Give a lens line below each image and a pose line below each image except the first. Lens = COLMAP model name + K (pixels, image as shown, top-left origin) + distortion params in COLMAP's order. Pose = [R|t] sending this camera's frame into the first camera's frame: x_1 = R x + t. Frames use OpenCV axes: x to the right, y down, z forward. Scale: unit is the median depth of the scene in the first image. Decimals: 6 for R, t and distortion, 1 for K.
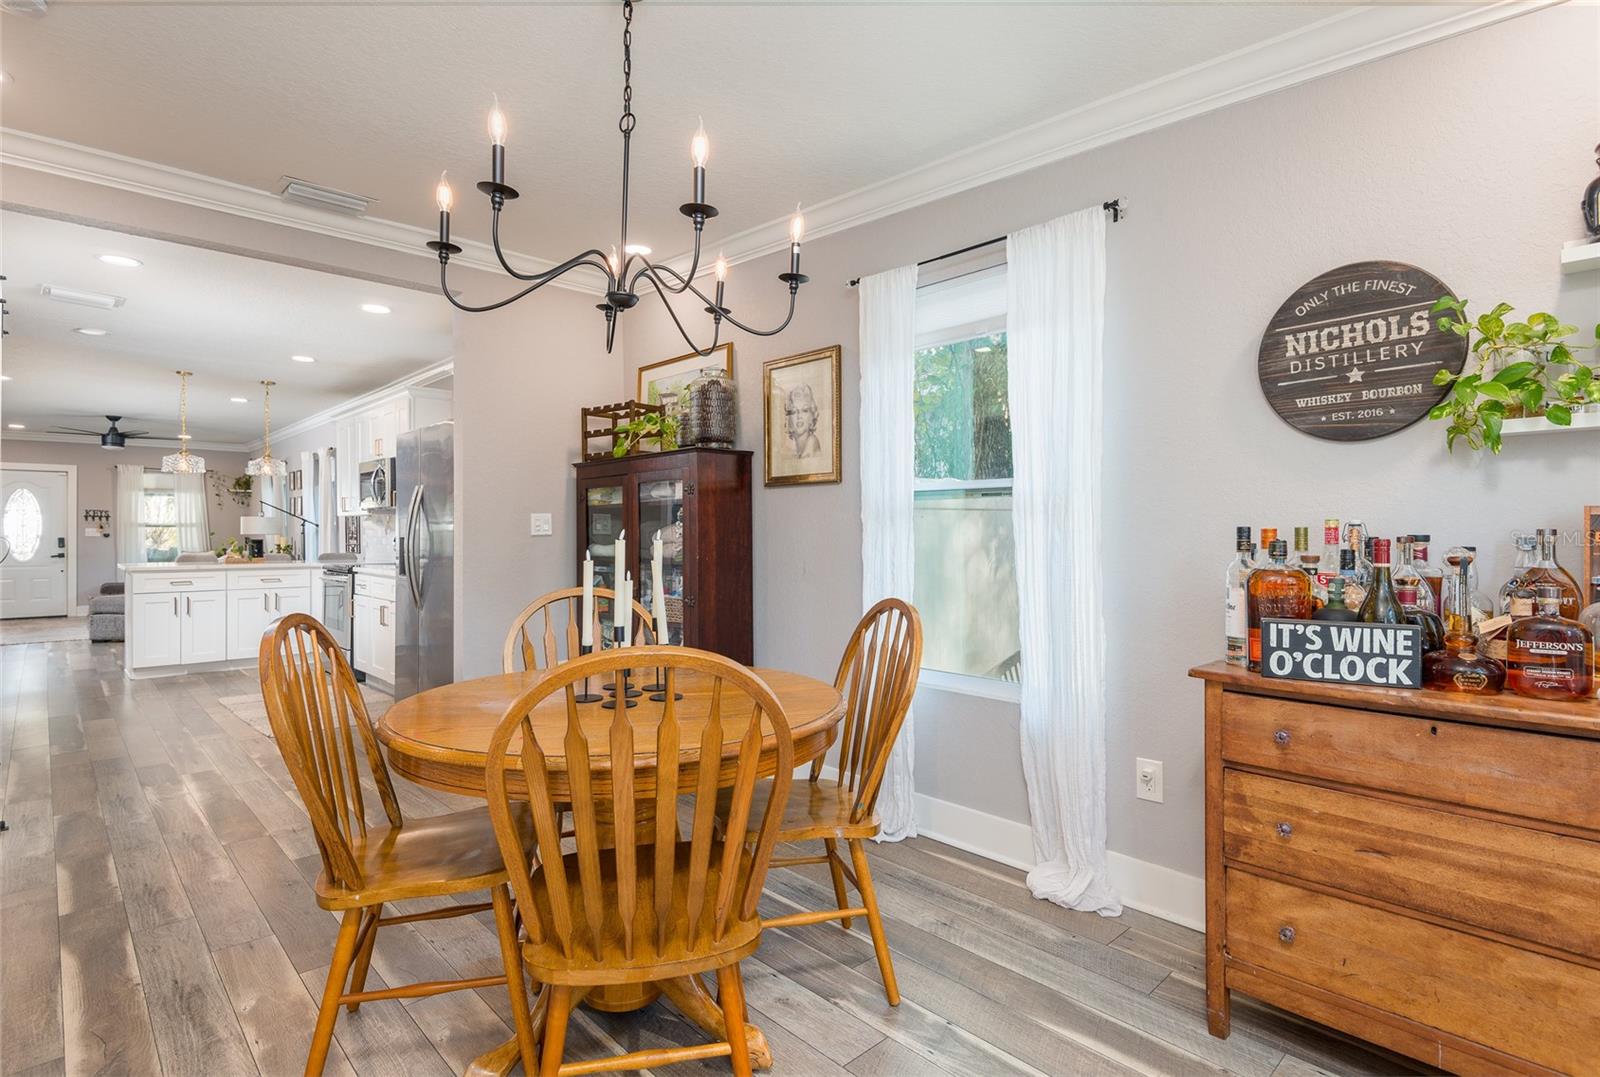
lens RADIAL K [[810.2, 0, 797.7], [0, 810.2, 538.8], [0, 0, 1]] dist [-0.001460, -0.001186]
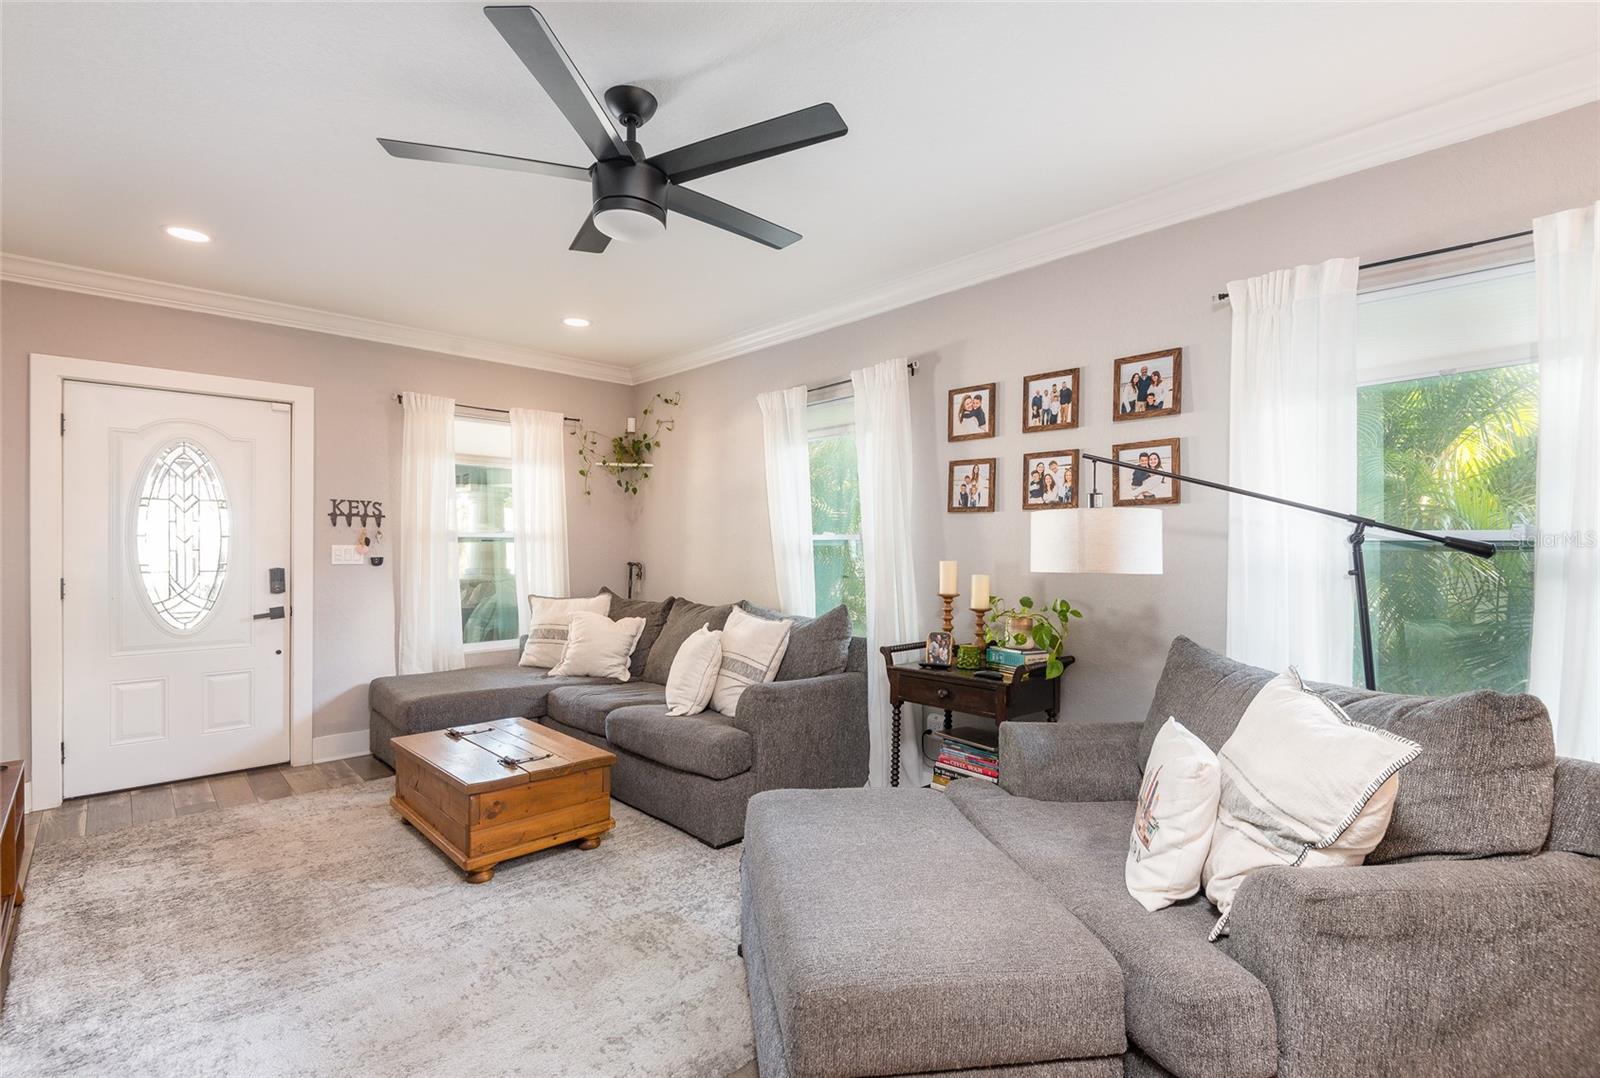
lens RADIAL K [[719.2, 0, 798.5], [0, 719.2, 550.1], [0, 0, 1]] dist [-0.001899, -0.004422]
pose [[0.999905, 0.003171, 0.013427, -3.281270], [-0.003171, 0.999995, -0.000018, -0.054380], [-0.013427, -0.000025, 0.999910, 3.208540]]
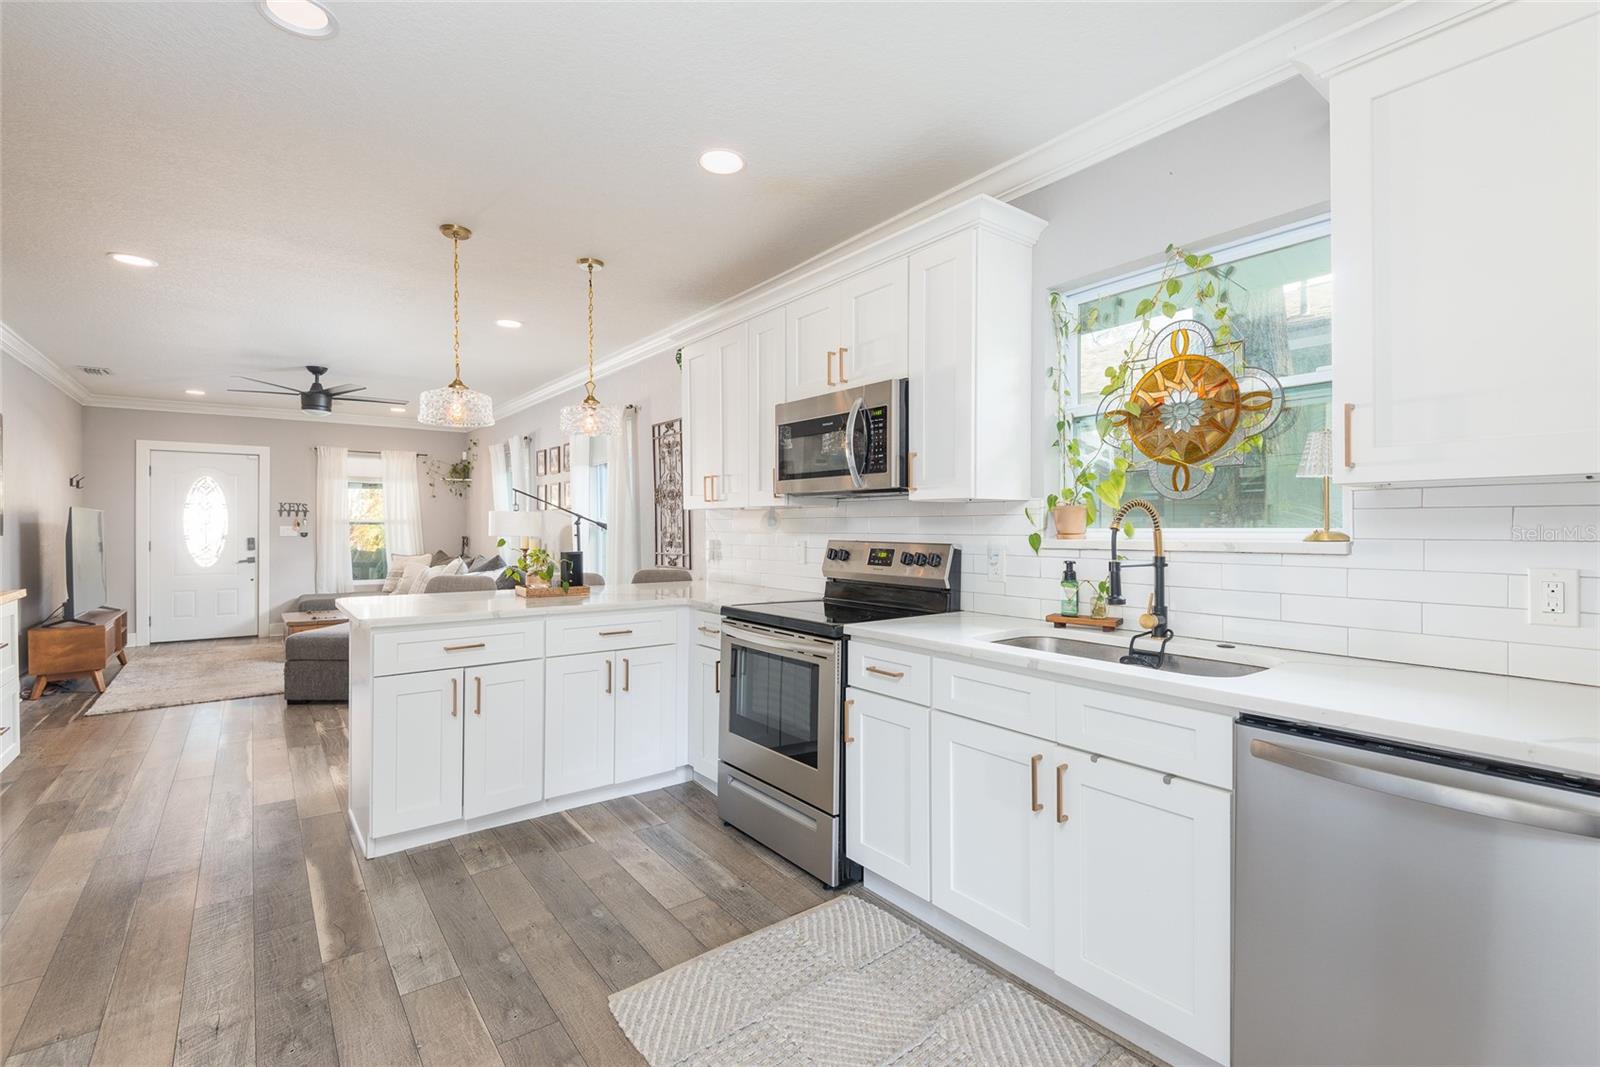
lens RADIAL K [[719.2, 0, 804.1], [0, 719.2, 532.7], [0, 0, 1]] dist [-0.001899, -0.004422]
pose [[0.995627, 0.002930, -0.093371, -1.522751], [-0.002862, 0.999996, 0.000866, -0.041538], [0.093373, -0.000595, 0.995631, 1.745320]]
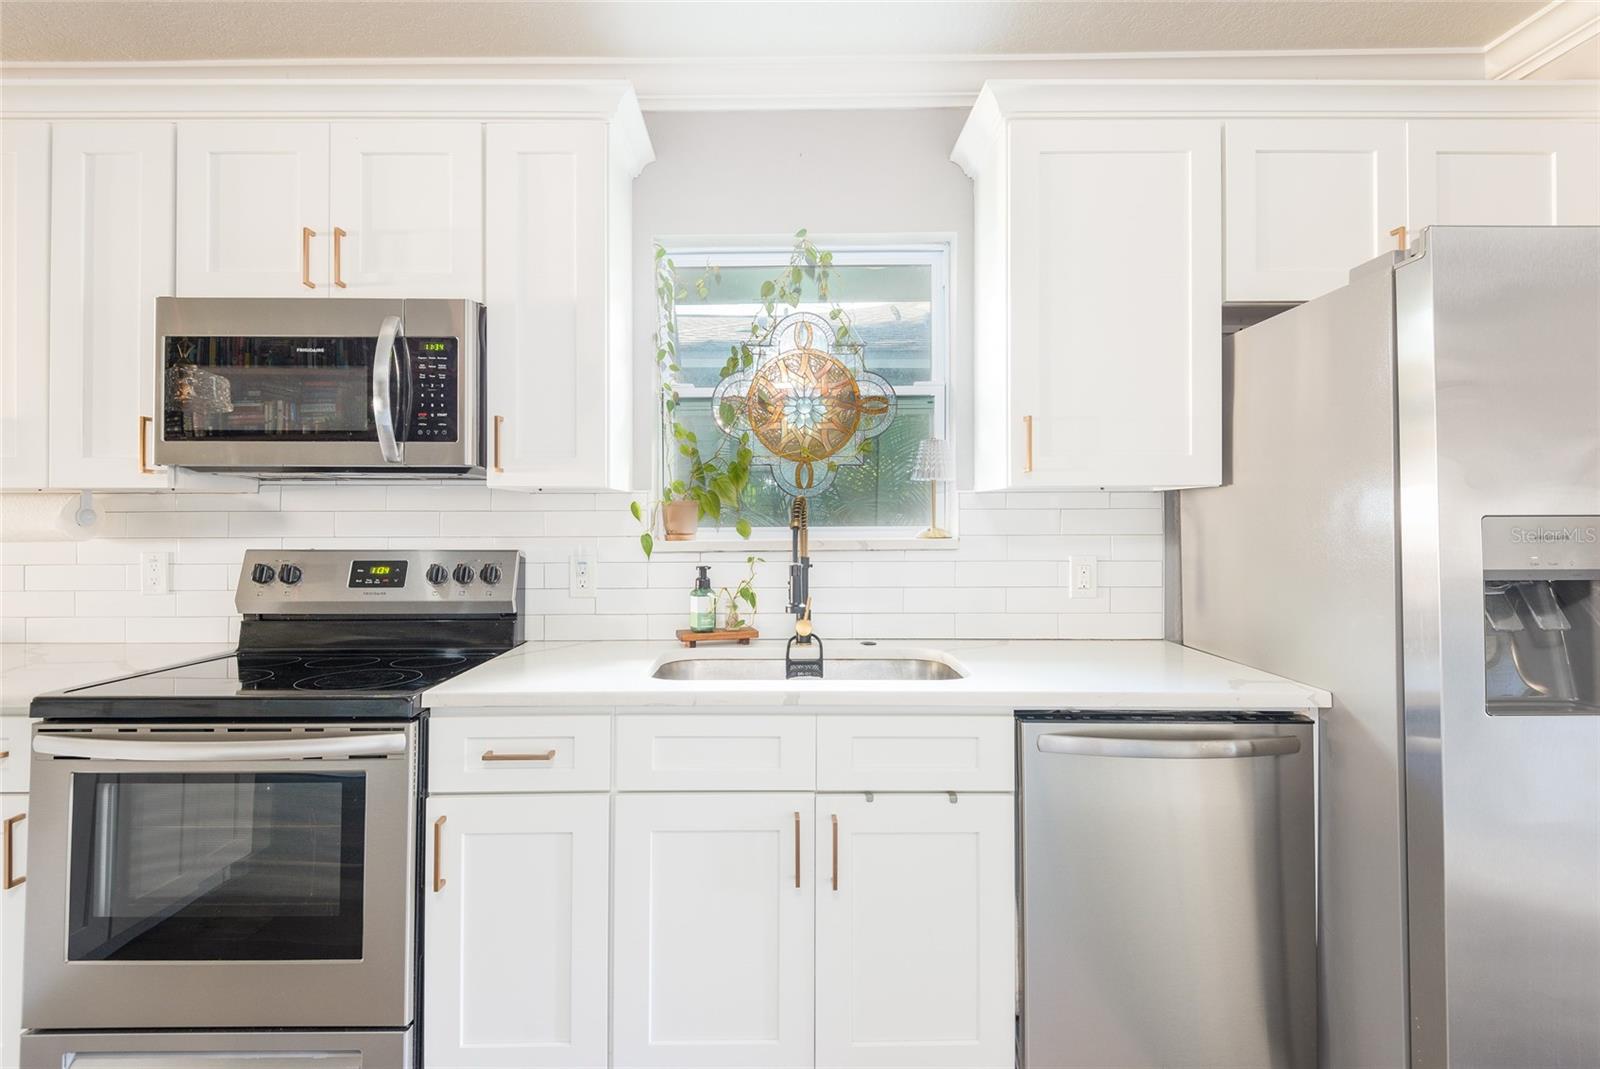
lens RADIAL K [[719.2, 0, 803.0], [0, 719.2, 519.4], [0, 0, 1]] dist [-0.001899, -0.004422]
pose [[0.663588, 0.006817, 0.748067, -1.822717], [0.006895, 0.999860, -0.015227, -0.043877], [-0.748066, 0.015262, 0.663449, 2.157885]]
